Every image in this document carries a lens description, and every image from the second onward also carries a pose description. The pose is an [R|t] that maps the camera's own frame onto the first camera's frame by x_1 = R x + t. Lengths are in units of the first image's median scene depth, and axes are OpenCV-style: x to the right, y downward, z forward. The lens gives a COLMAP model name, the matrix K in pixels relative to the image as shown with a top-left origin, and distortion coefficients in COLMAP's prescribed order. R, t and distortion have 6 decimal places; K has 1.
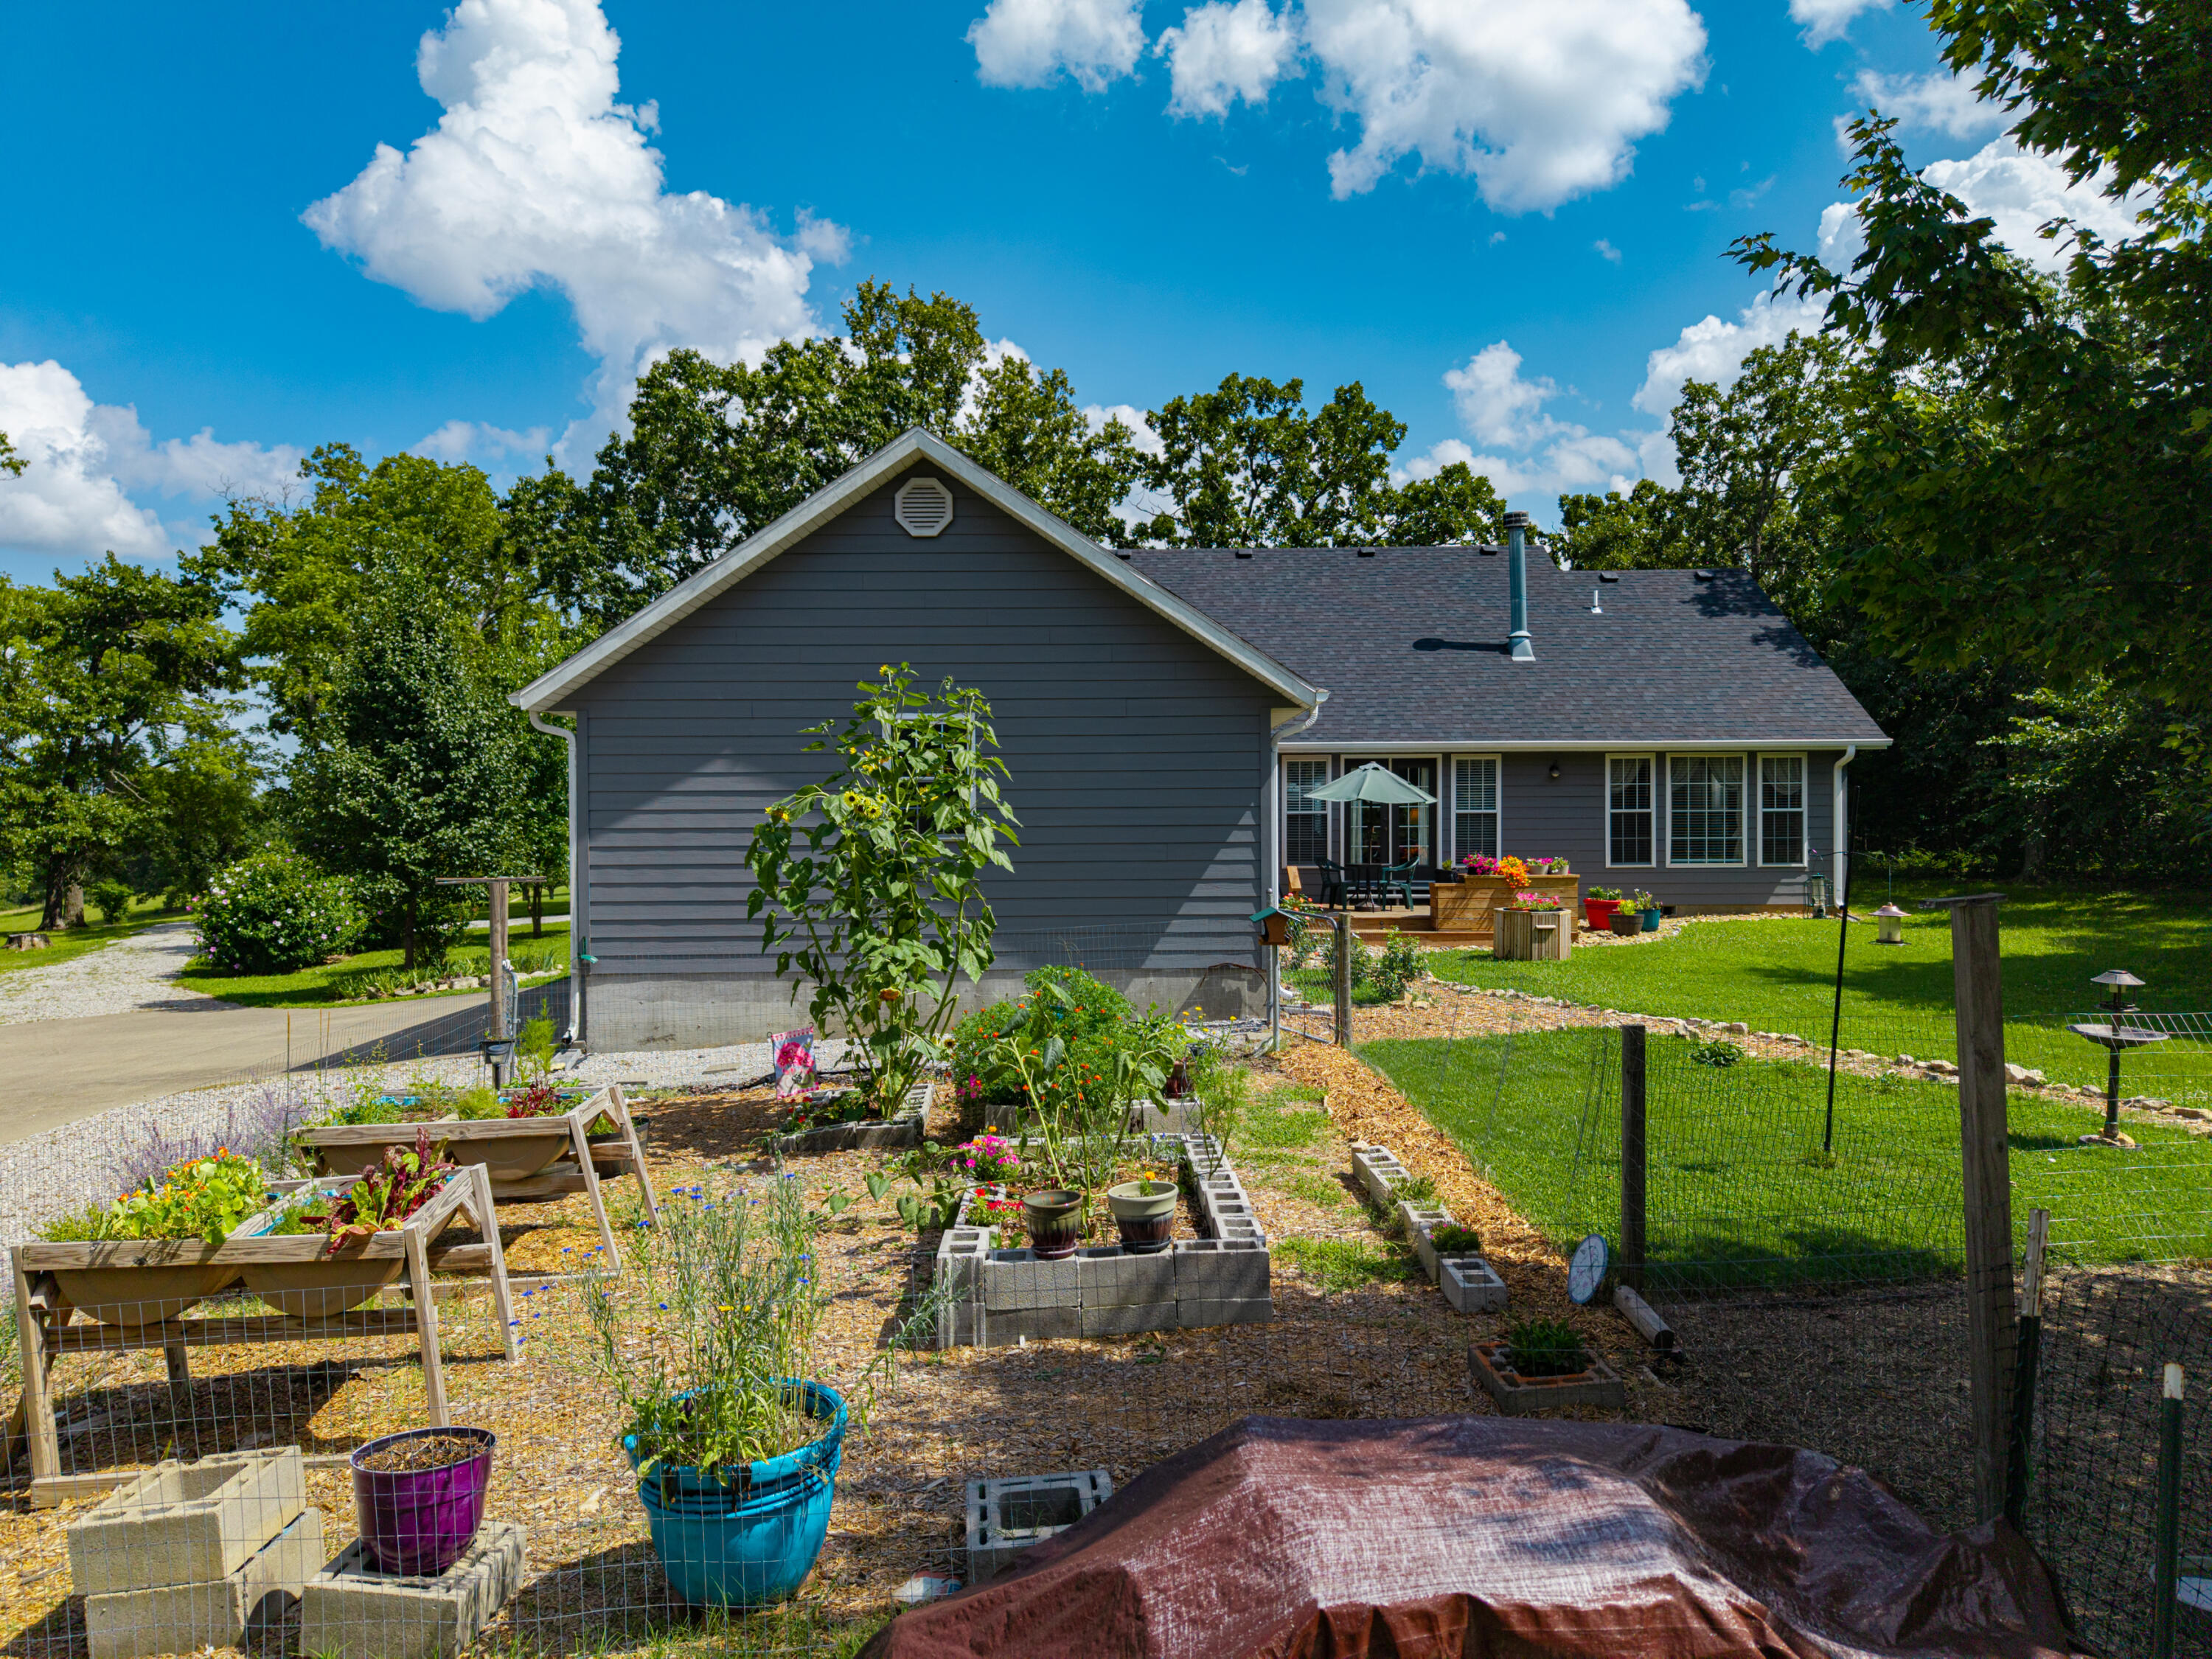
lens RADIAL K [[1532.1, 0, 1107.6], [0, 1532.1, 793.7], [0, 0, 1]] dist [-0.055162, 0.026209]
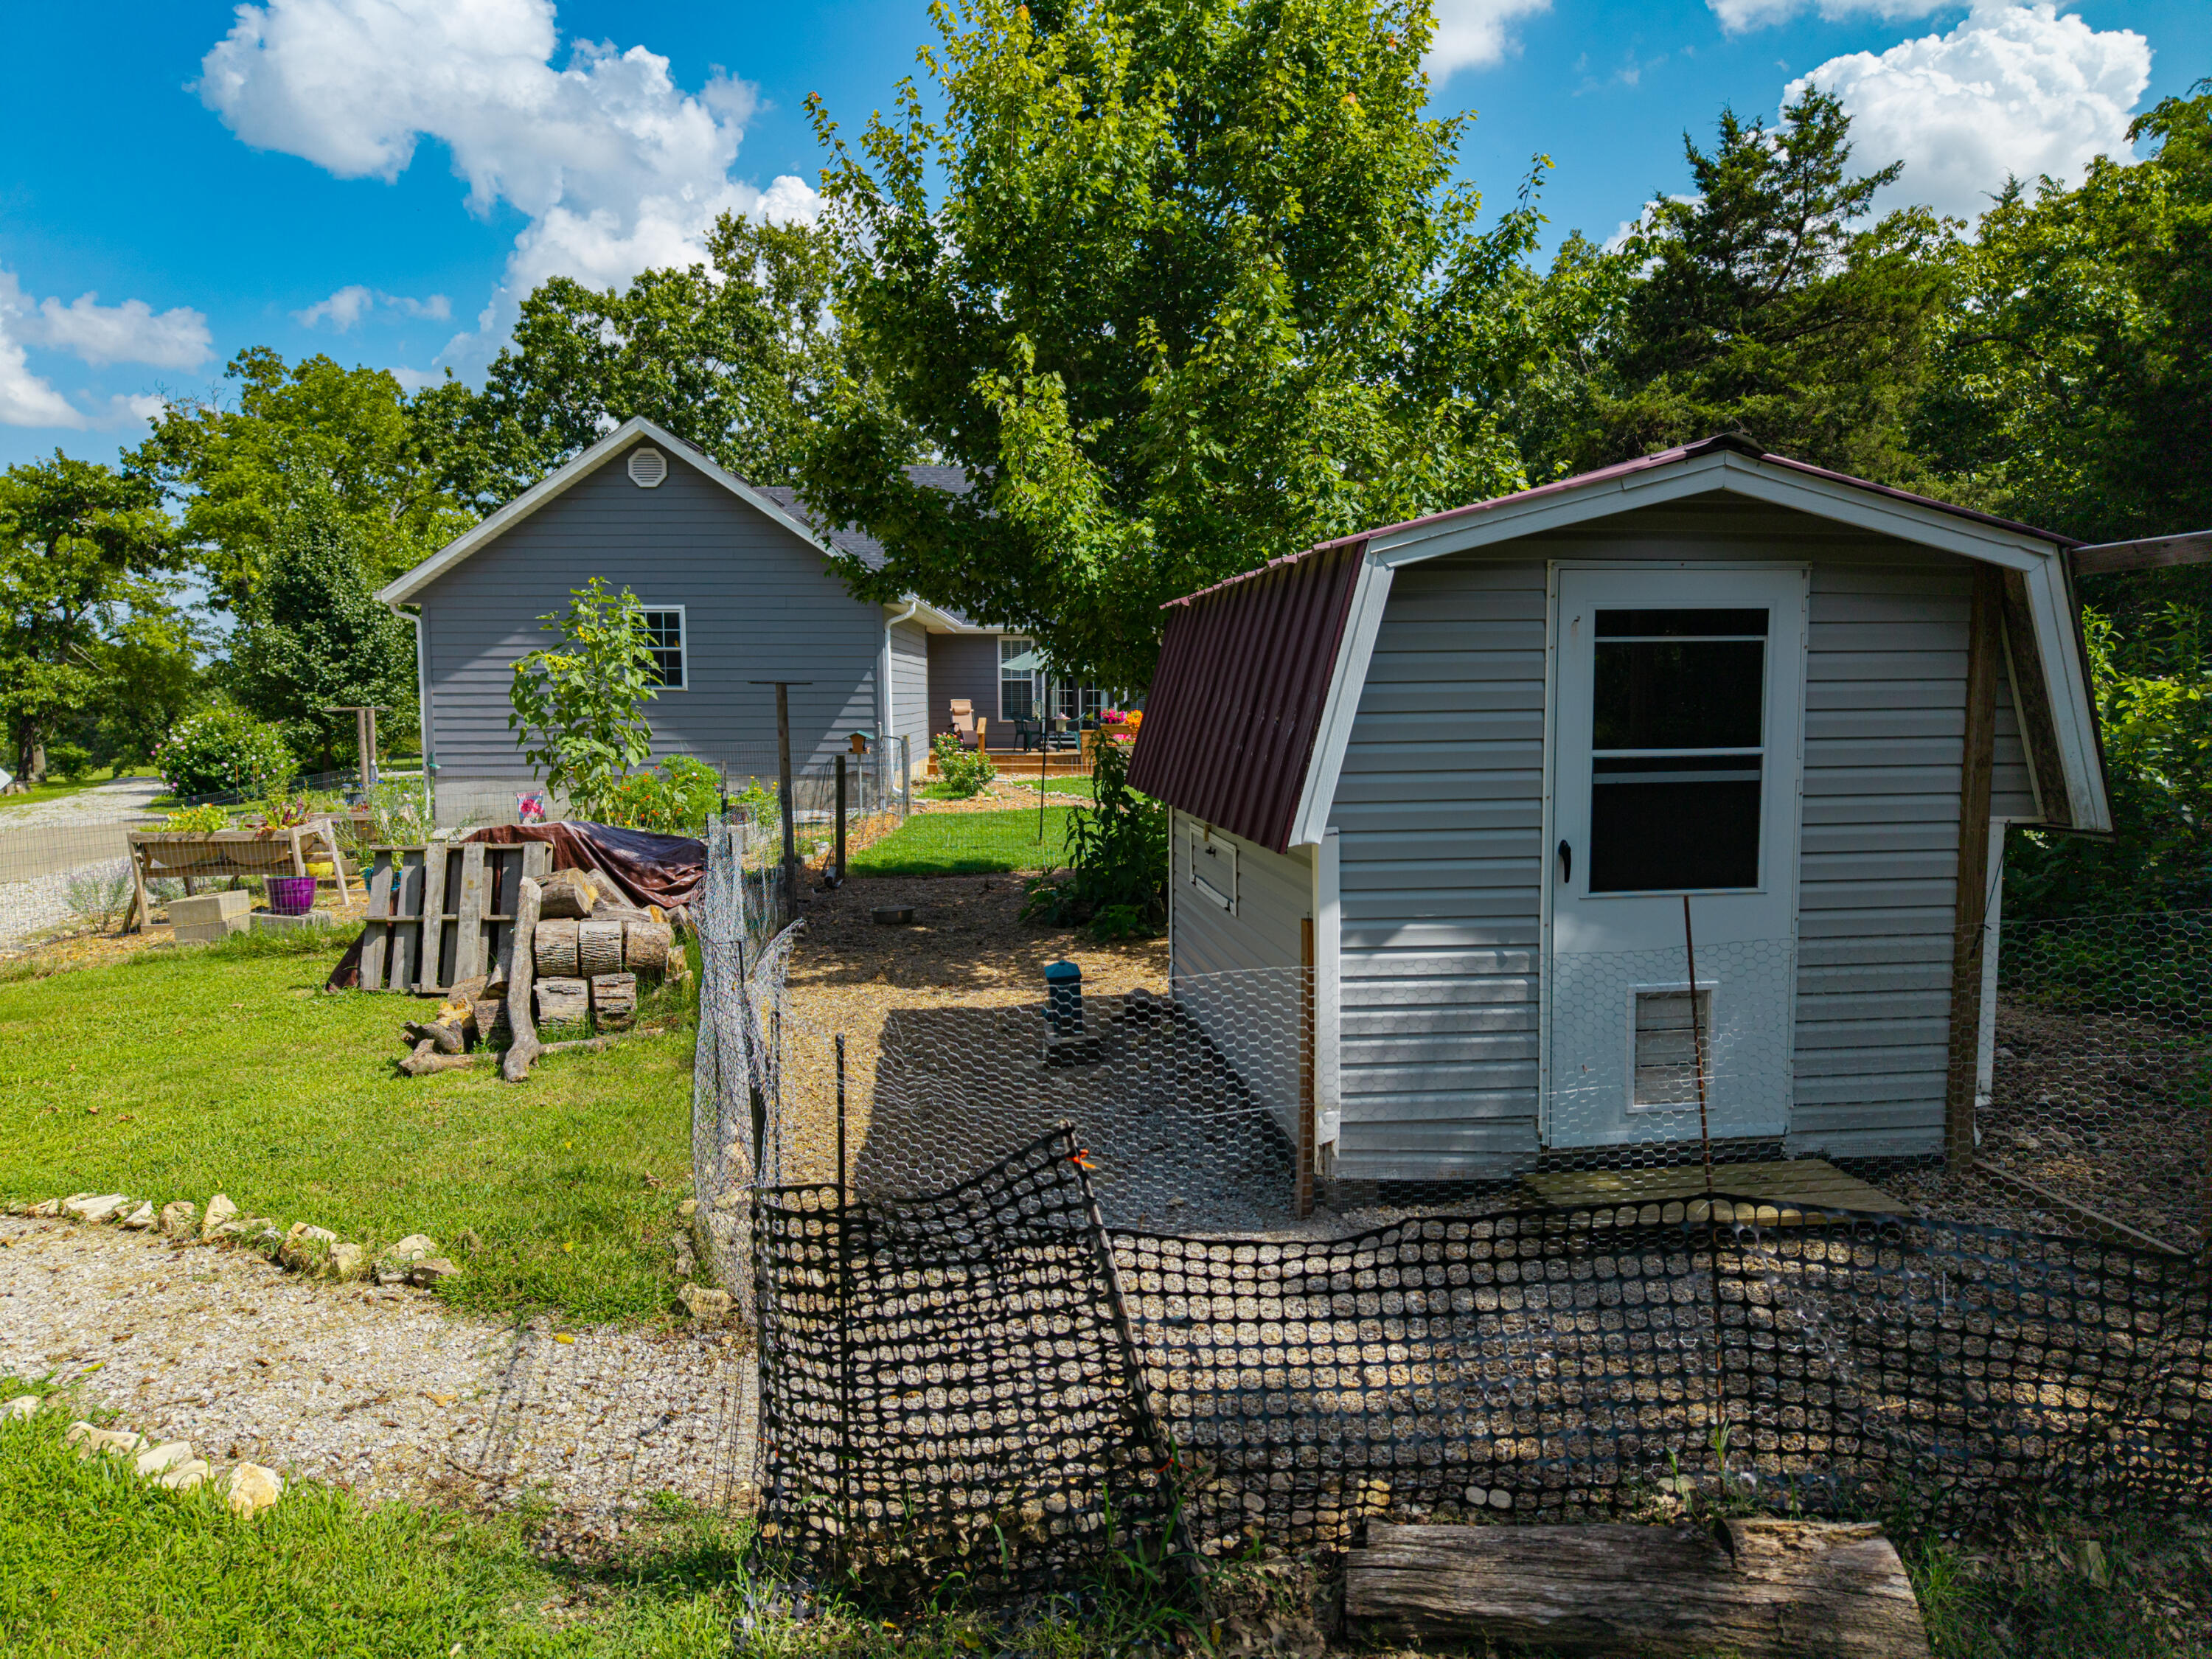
lens RADIAL K [[1562.0, 0, 1106.0], [0, 1562.0, 829.5], [0, 0, 1]] dist [-0.060476, 0.038893]
pose [[0.999766, 0.005881, 0.020841, 0.105692], [-0.007911, 0.995086, 0.098698, 0.004525], [-0.020158, -0.098840, 0.994899, -0.197664]]
